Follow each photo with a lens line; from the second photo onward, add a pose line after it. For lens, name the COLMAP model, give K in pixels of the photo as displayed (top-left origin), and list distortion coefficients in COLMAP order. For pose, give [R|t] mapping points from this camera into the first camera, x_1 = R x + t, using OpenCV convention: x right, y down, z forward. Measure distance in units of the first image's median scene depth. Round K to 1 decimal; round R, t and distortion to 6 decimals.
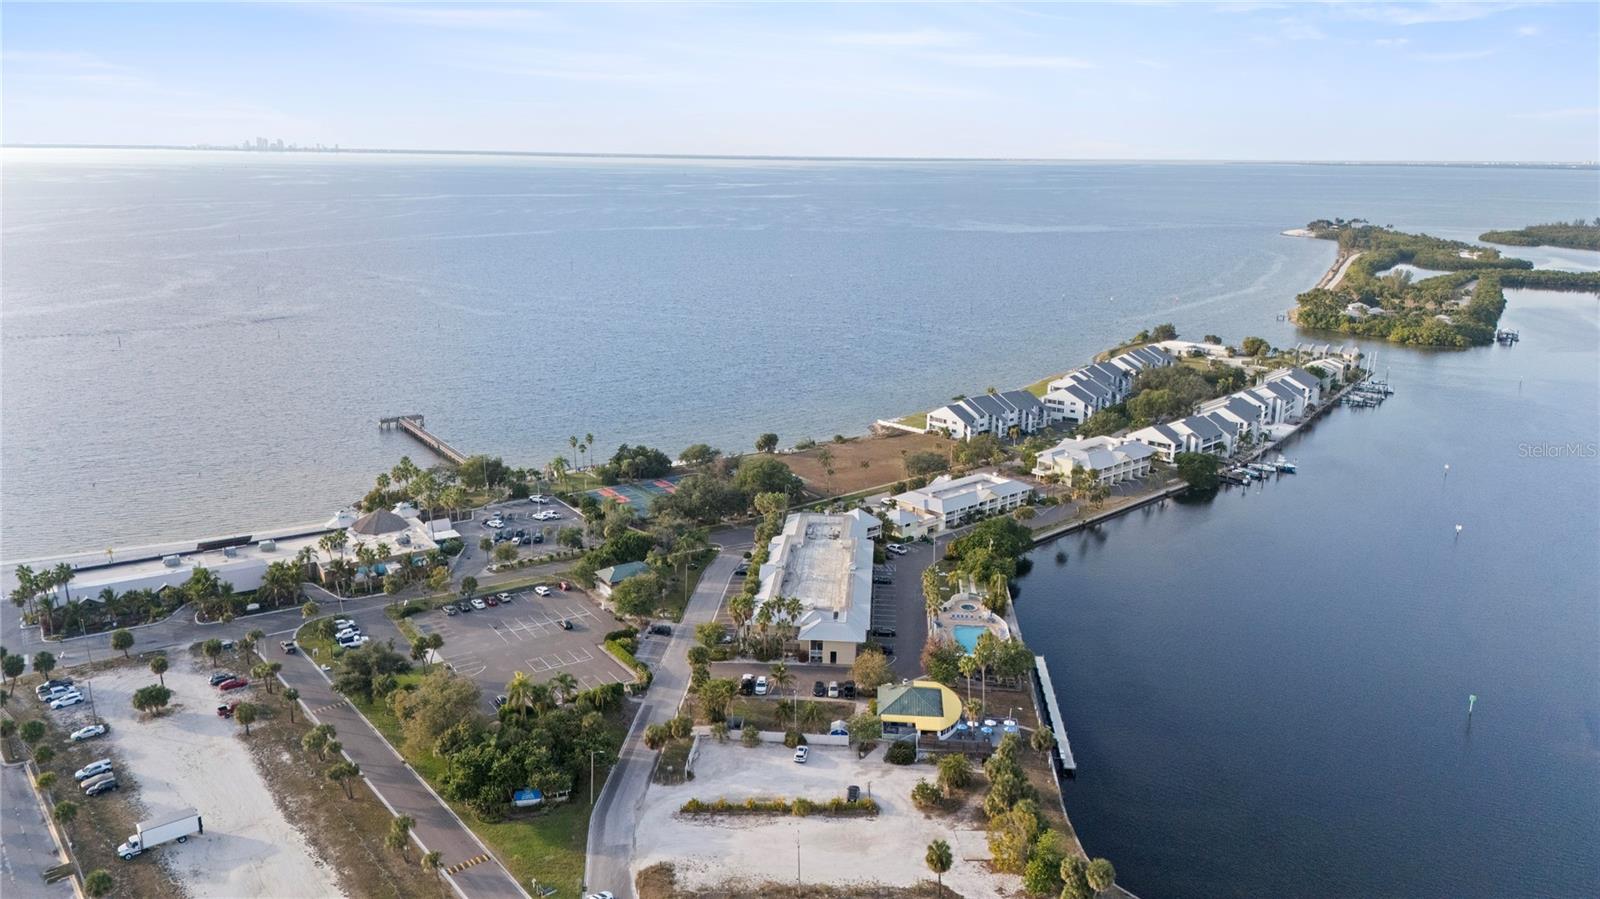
lens RADIAL K [[1171.1, 0, 800.0], [0, 1171.1, 449.5], [0, 0, 1]] dist [0.091643, -0.089517]
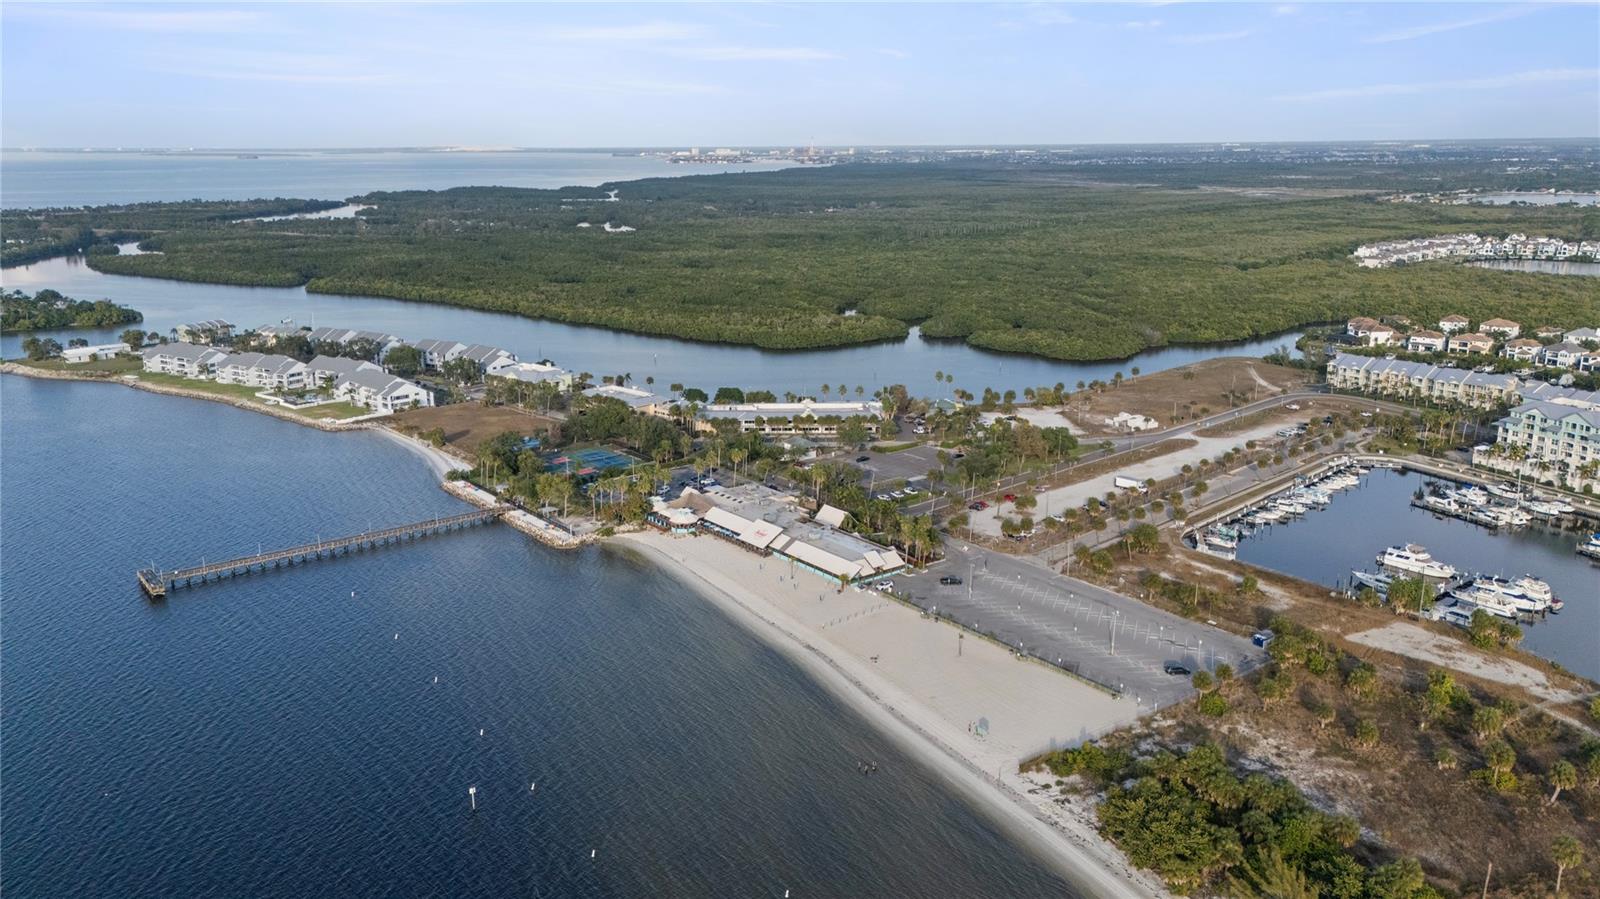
lens RADIAL K [[1214.5, 0, 793.1], [0, 1214.5, 430.4], [0, 0, 1]] dist [0.075101, -0.062283]
pose [[-0.063219, -0.244731, 0.967528, -2.296963], [0.254307, 0.933514, 0.252744, -0.428929], [-0.965055, 0.262027, 0.003221, 1.370058]]
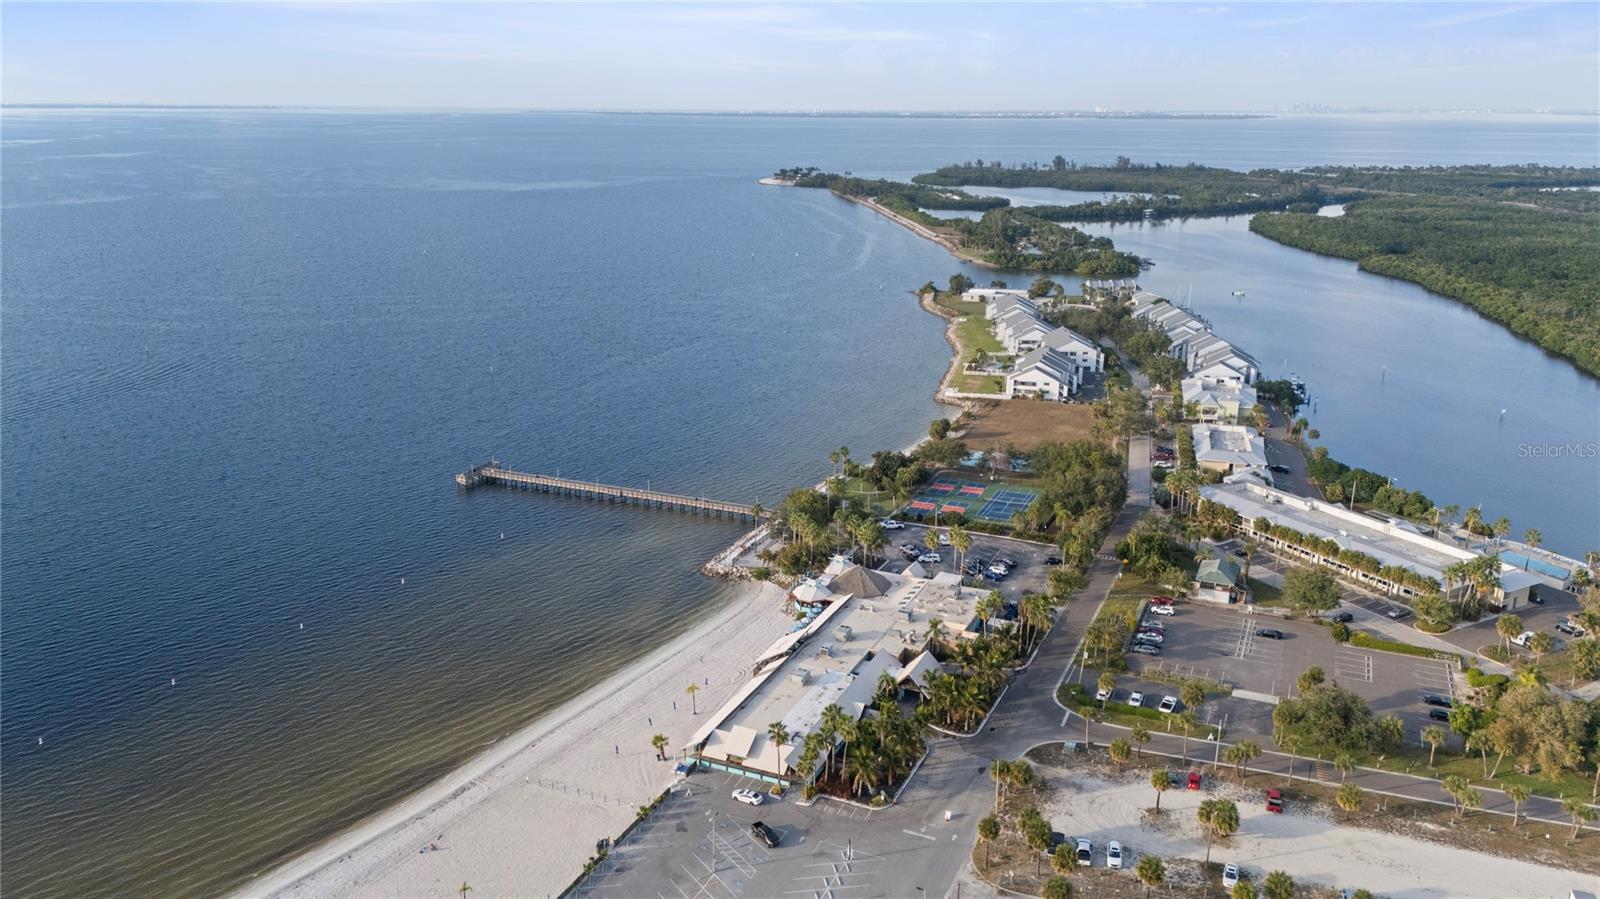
lens RADIAL K [[1184.4, 0, 800.0], [0, 1184.4, 449.5], [0, 0, 1]] dist [0.095544, -0.095975]
pose [[0.846847, -0.156685, 0.508232, -1.258339], [0.137523, 0.987630, 0.075331, -0.158426], [-0.513748, 0.006100, 0.857919, 0.457418]]
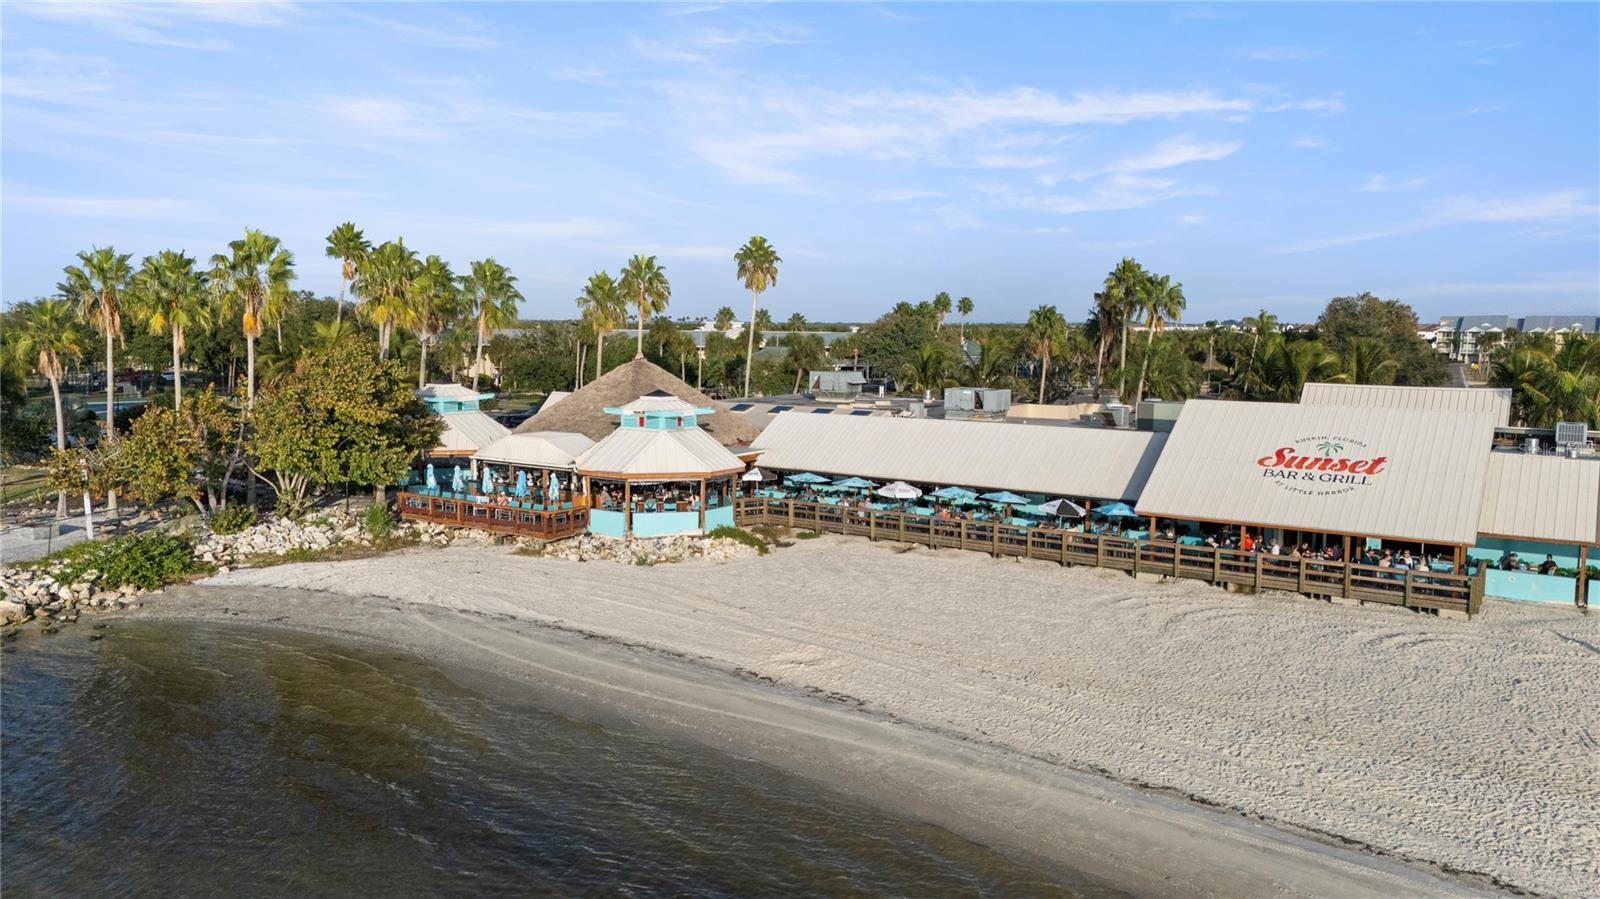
lens RADIAL K [[1214.5, 0, 793.1], [0, 1214.5, 430.4], [0, 0, 1]] dist [0.075101, -0.062283]
pose [[-0.366431, -0.111560, 0.923733, -0.894449], [0.222019, 0.953625, 0.203242, 0.038097], [-0.903568, 0.279560, -0.324669, 1.628961]]
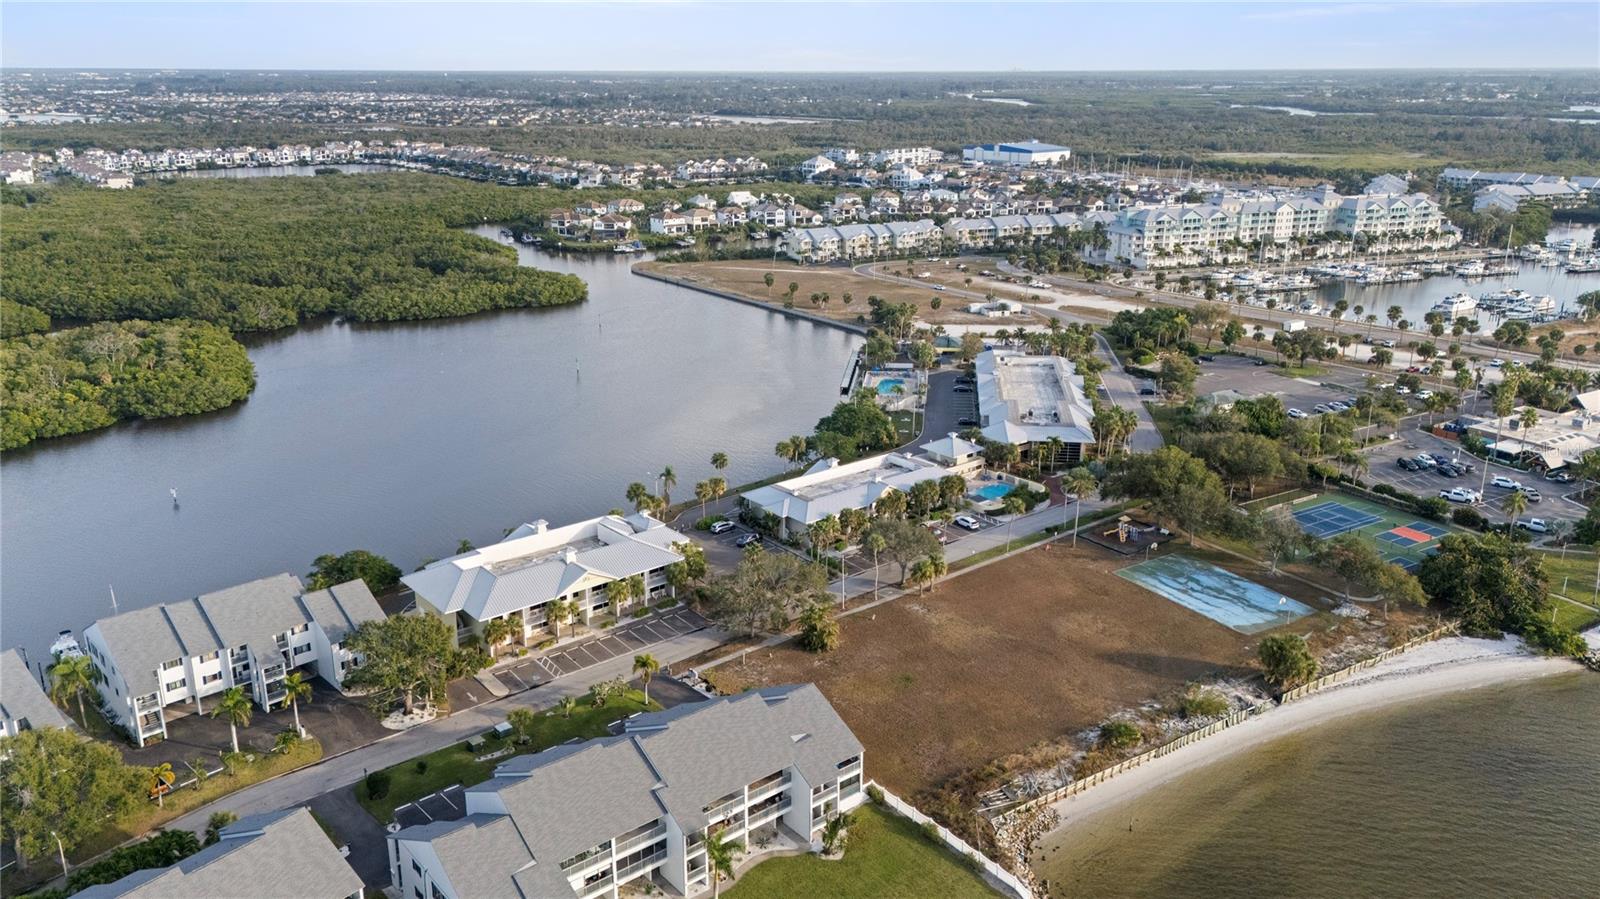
lens RADIAL K [[1199.4, 0, 796.2], [0, 1199.4, 445.8], [0, 0, 1]] dist [0.079830, -0.077553]
pose [[-0.998214, -0.030322, 0.051469, 0.235168], [0.001425, 0.849260, 0.527973, -0.575072], [-0.059720, 0.527103, -0.847700, 2.662442]]
